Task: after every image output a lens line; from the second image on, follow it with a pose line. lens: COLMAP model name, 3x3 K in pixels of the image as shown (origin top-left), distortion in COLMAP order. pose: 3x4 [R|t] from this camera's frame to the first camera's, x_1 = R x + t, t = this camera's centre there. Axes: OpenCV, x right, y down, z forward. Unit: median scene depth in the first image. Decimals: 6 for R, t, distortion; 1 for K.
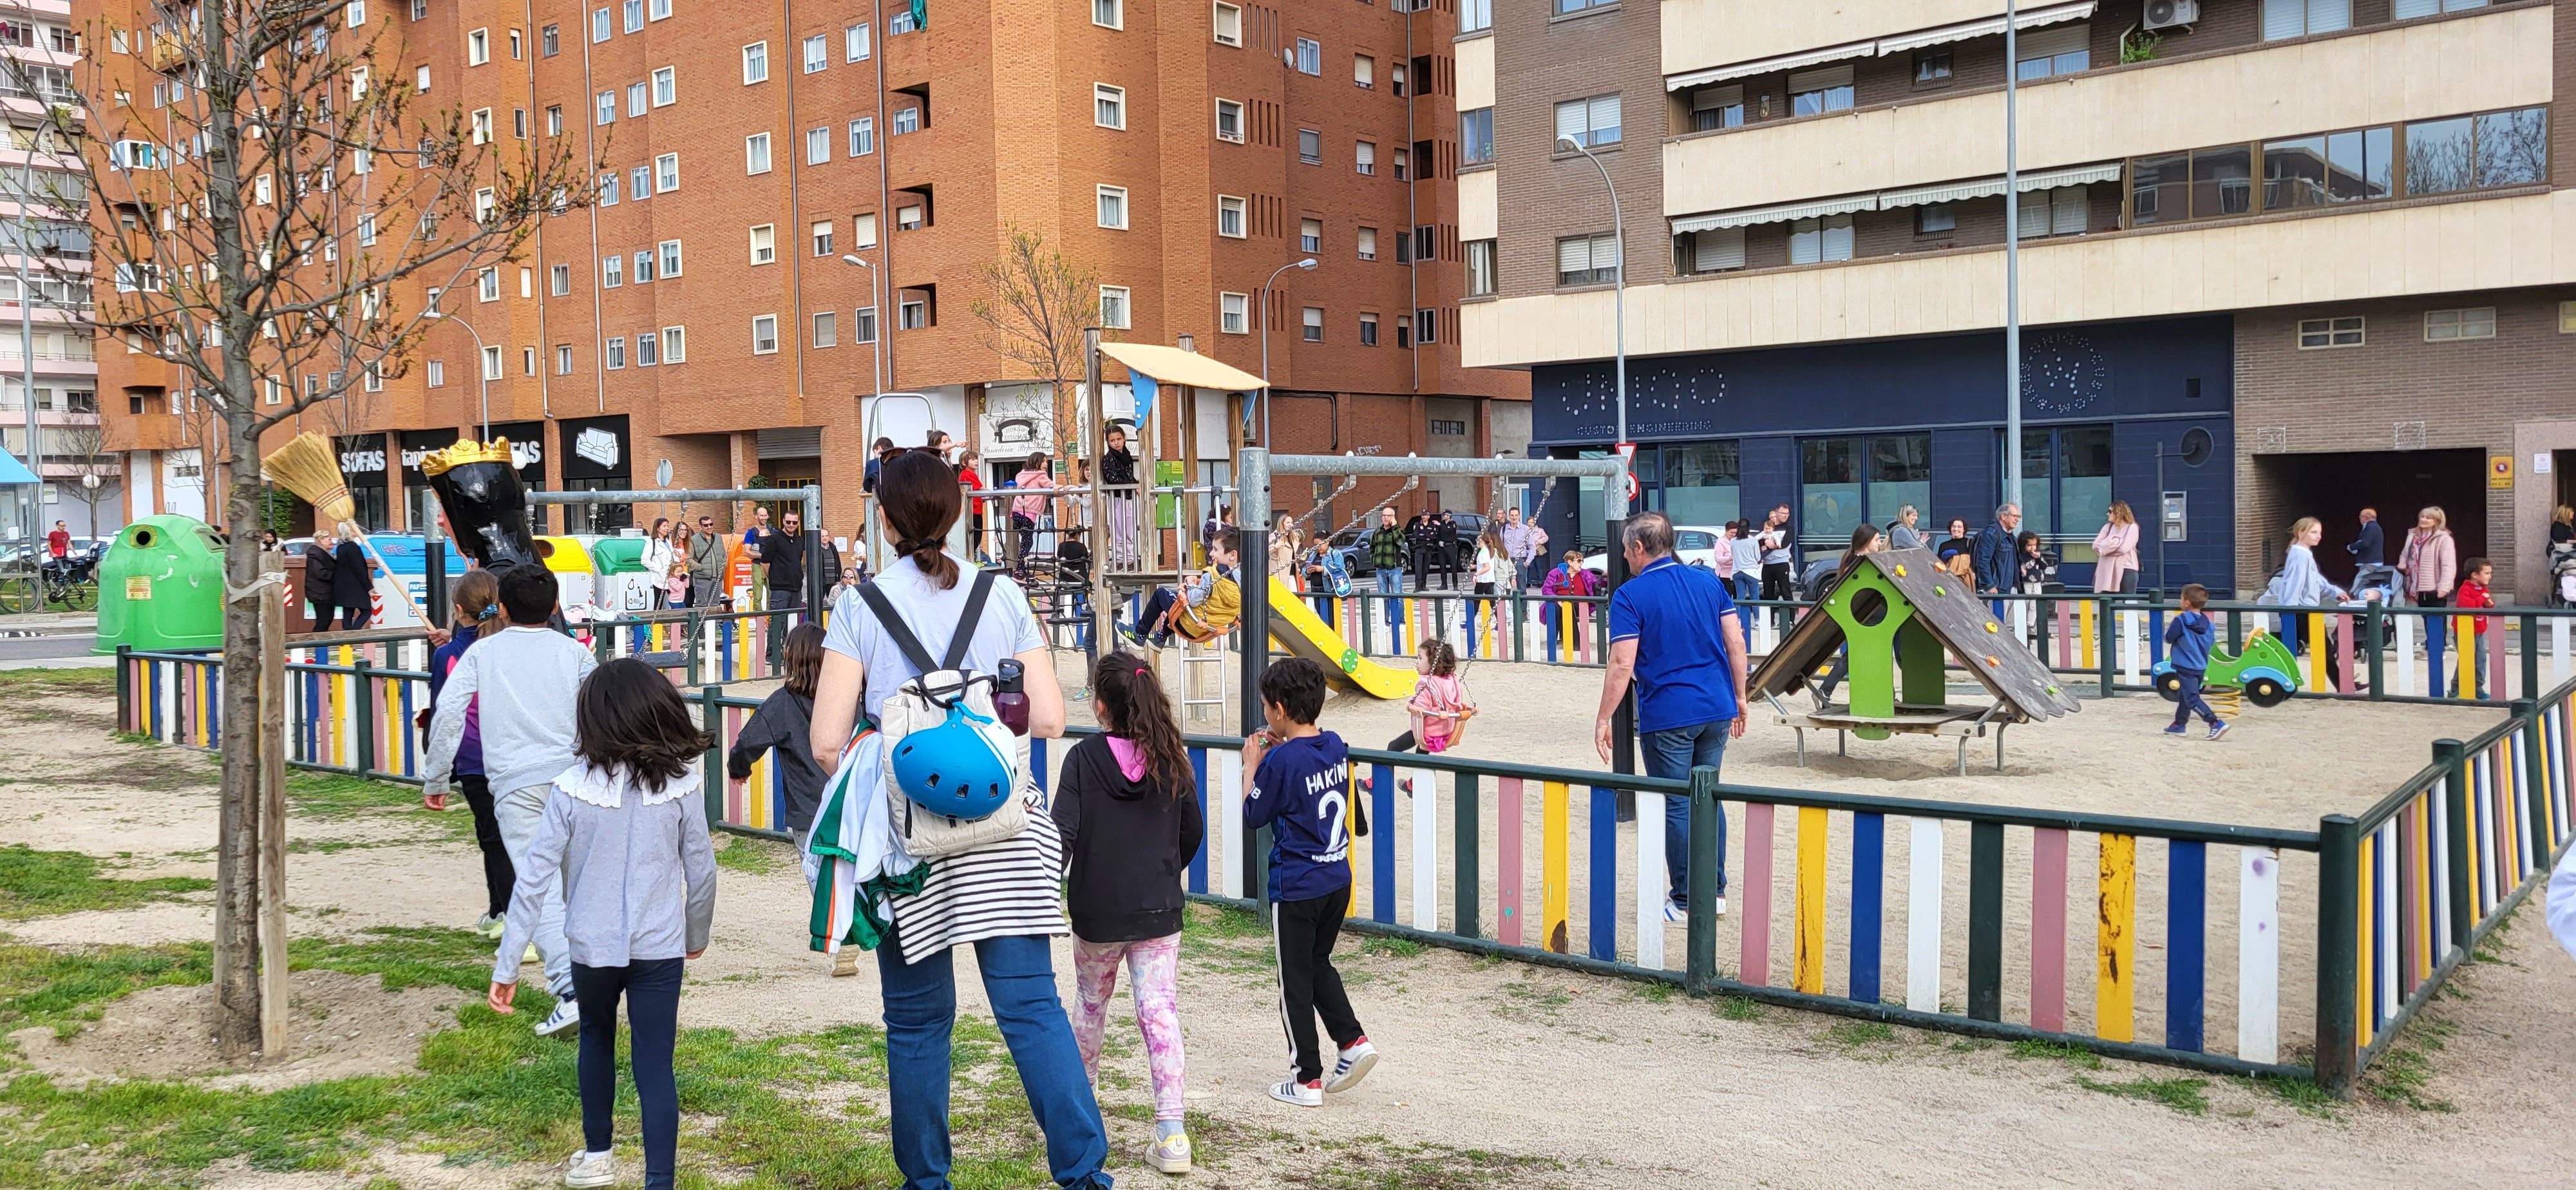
lens RADIAL K [[1959.3, 0, 1267.9], [0, 1959.3, 578.3], [0, 0, 1]] dist [0.059772, -0.031155]
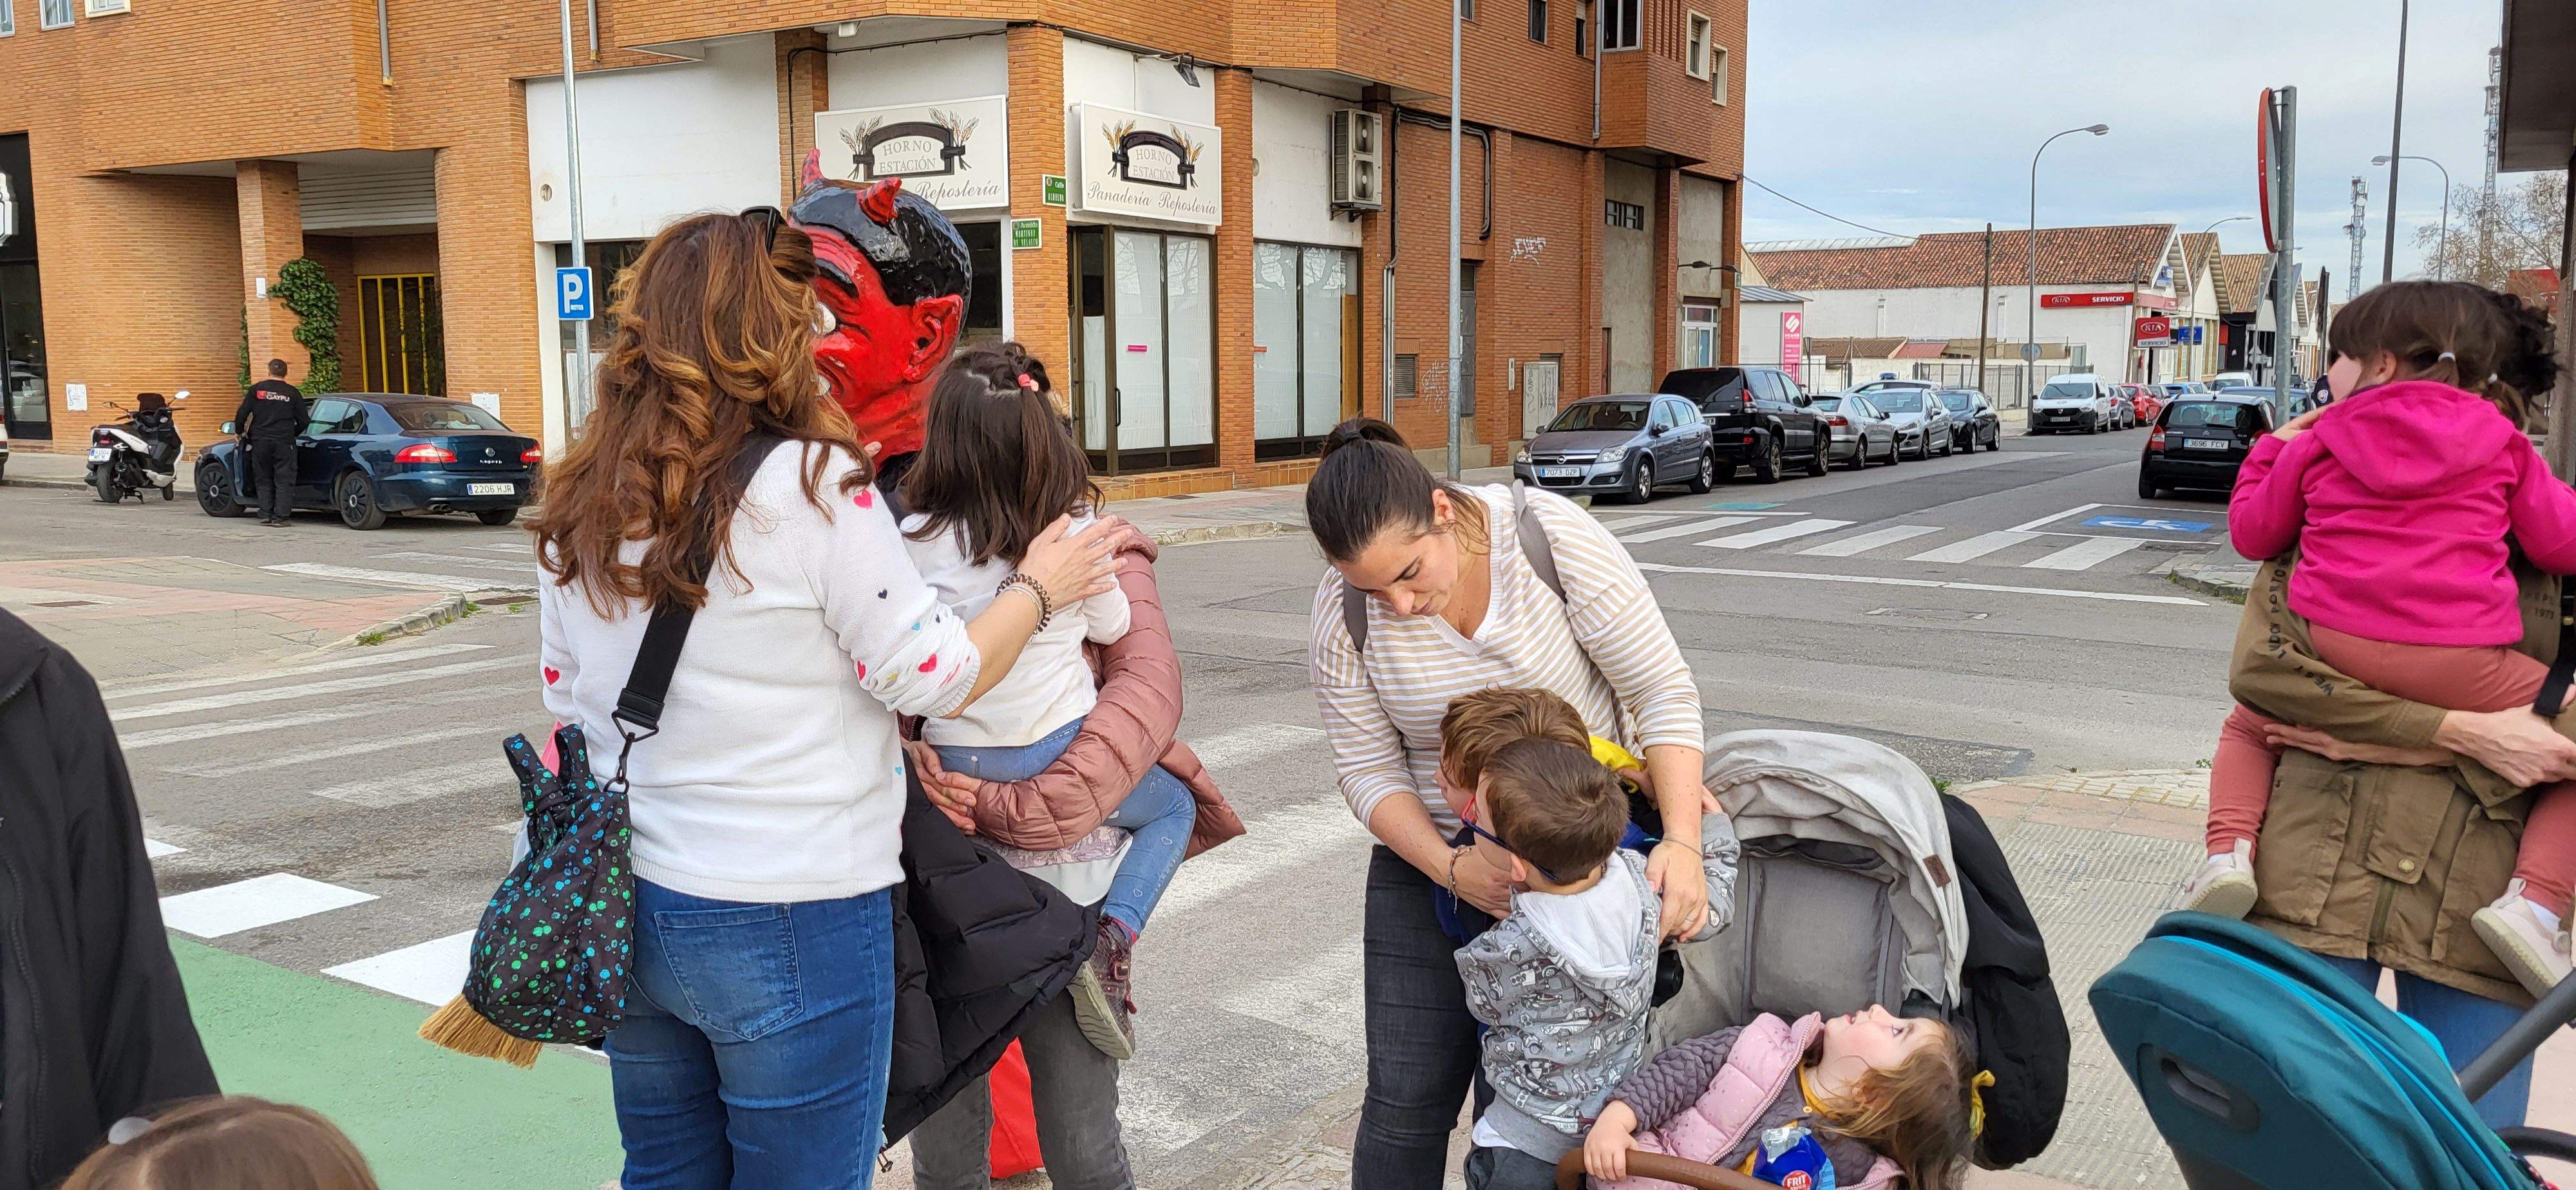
lens RADIAL K [[1959.3, 0, 1280.9], [0, 1959.3, 599.0], [0, 0, 1]] dist [0.059772, -0.031155]
pose [[0.990256, 0.000474, 0.139261, -0.092097], [-0.011980, 0.996577, 0.081794, -0.013033], [-0.138745, -0.082665, 0.986872, 0.484776]]
